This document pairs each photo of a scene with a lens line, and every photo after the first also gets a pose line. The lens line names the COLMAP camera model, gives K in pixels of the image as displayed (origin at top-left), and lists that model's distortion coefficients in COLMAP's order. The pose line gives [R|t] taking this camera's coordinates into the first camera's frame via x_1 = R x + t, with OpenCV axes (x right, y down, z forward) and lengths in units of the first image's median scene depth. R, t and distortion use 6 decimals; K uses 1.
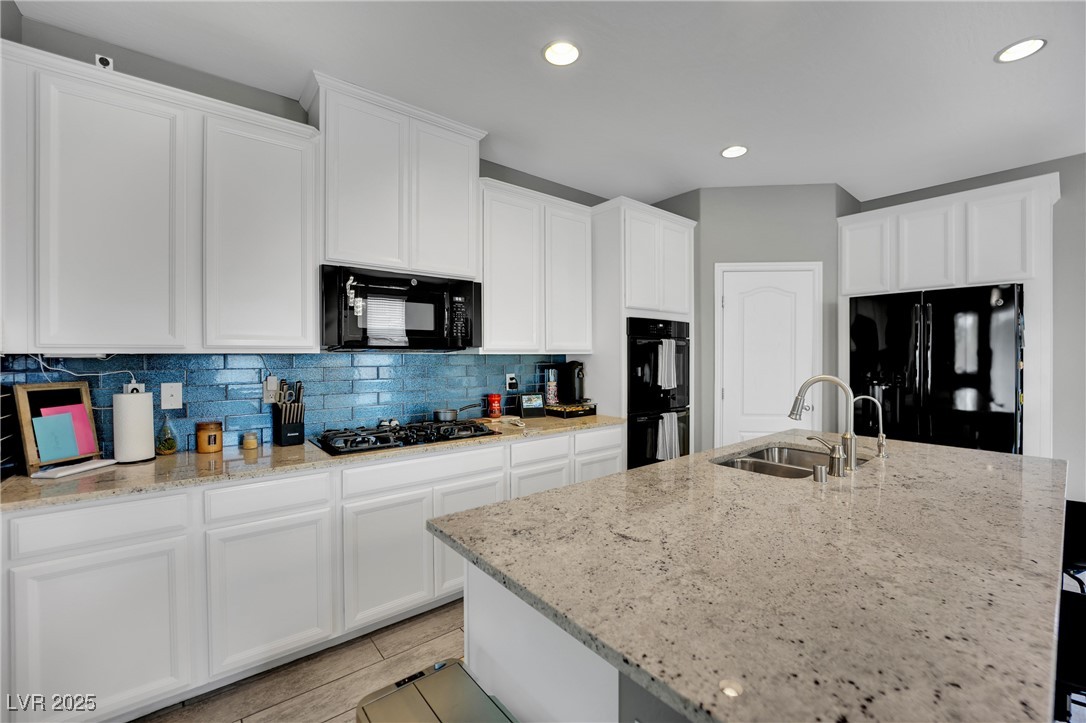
lens RADIAL K [[446.4, 0, 540.7], [0, 446.4, 355.4], [0, 0, 1]] dist [-0.019547, -0.000164]
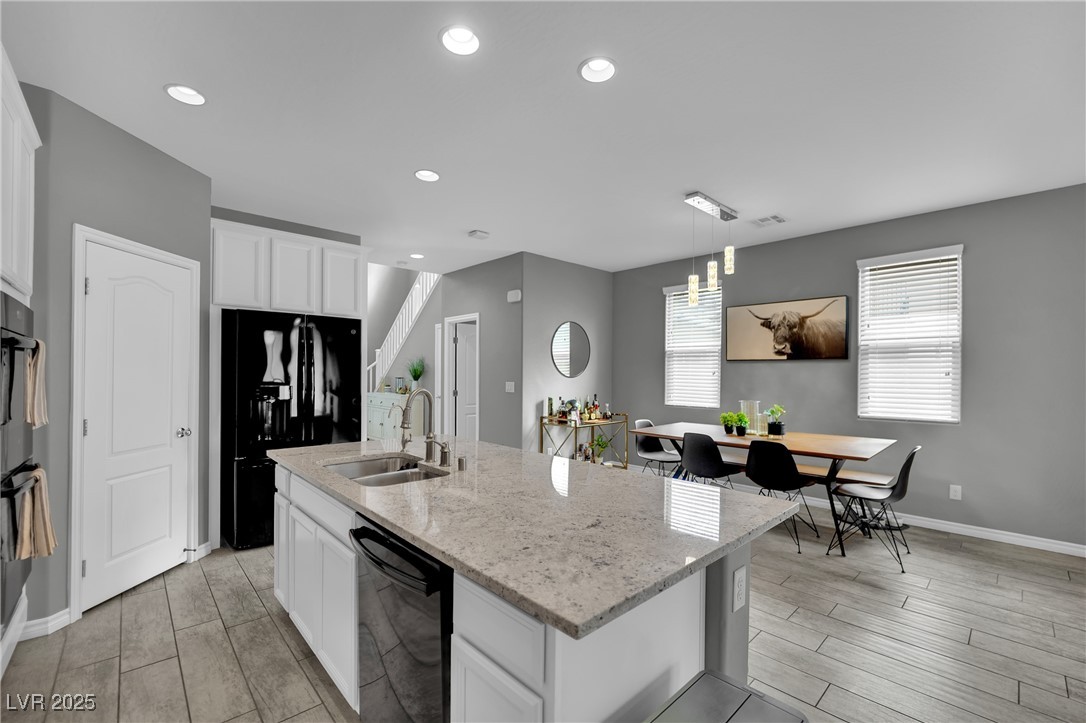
lens RADIAL K [[476.6, 0, 542.1], [0, 476.6, 369.7], [0, 0, 1]] dist [0.000061, -0.000227]
pose [[-0.090589, 0.006136, 0.995869, -0.564318], [-0.005408, 0.999963, -0.006653, 0.002295], [-0.995874, -0.005989, -0.090552, 0.667472]]
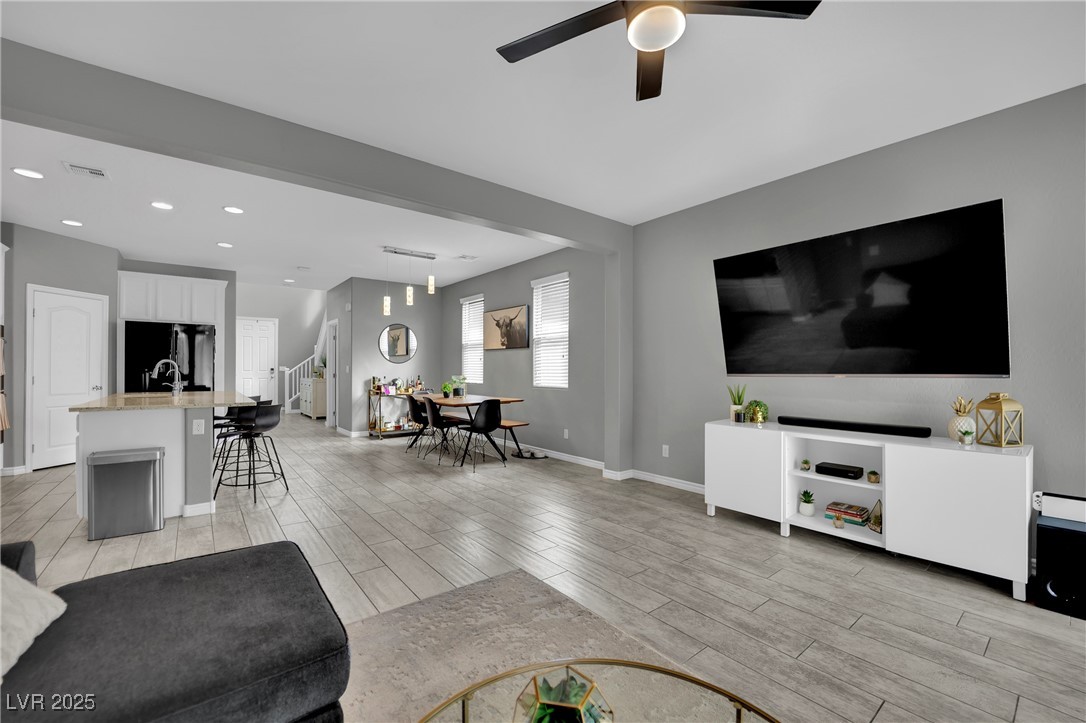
lens RADIAL K [[476.6, 0, 542.8], [0, 476.6, 369.1], [0, 0, 1]] dist [0.000061, -0.000227]
pose [[0.027286, 0.001170, 0.999627, -1.640974], [-0.004003, 0.999991, -0.001061, 0.072284], [-0.999620, -0.003972, 0.027290, -0.960623]]
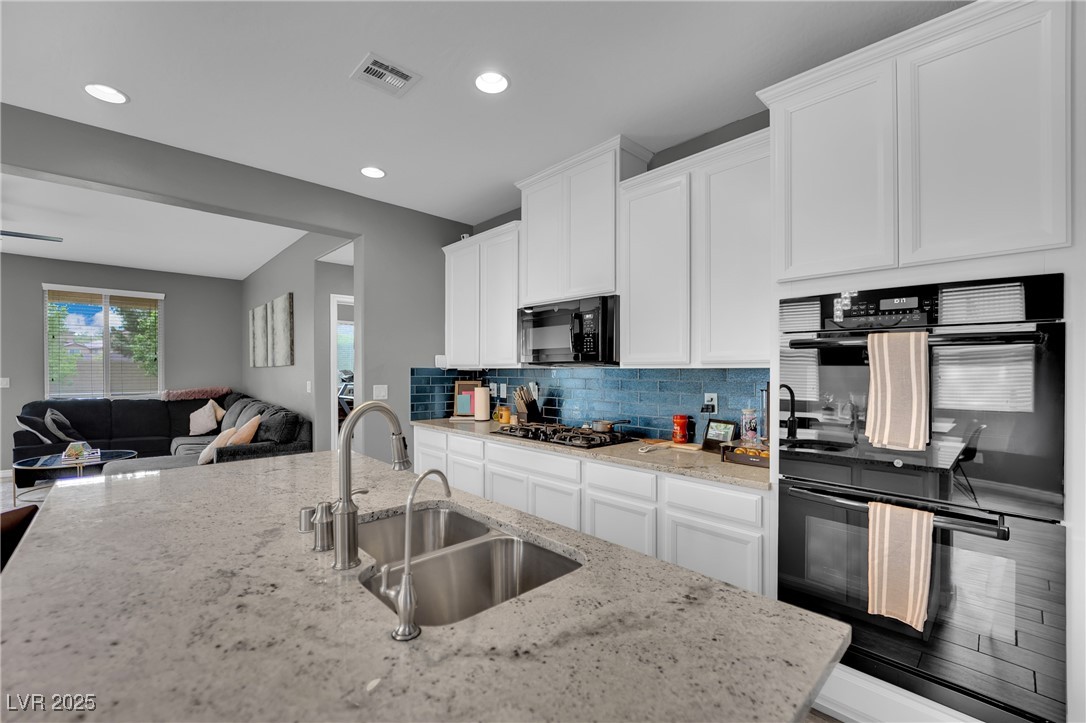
lens RADIAL K [[446.4, 0, 542.9], [0, 446.4, 369.6], [0, 0, 1]] dist [-0.019547, -0.000164]
pose [[0.085236, 0.001244, -0.996360, 1.087079], [-0.003869, 0.999992, 0.000917, -0.000353], [0.996353, 0.003777, 0.085240, 1.011417]]
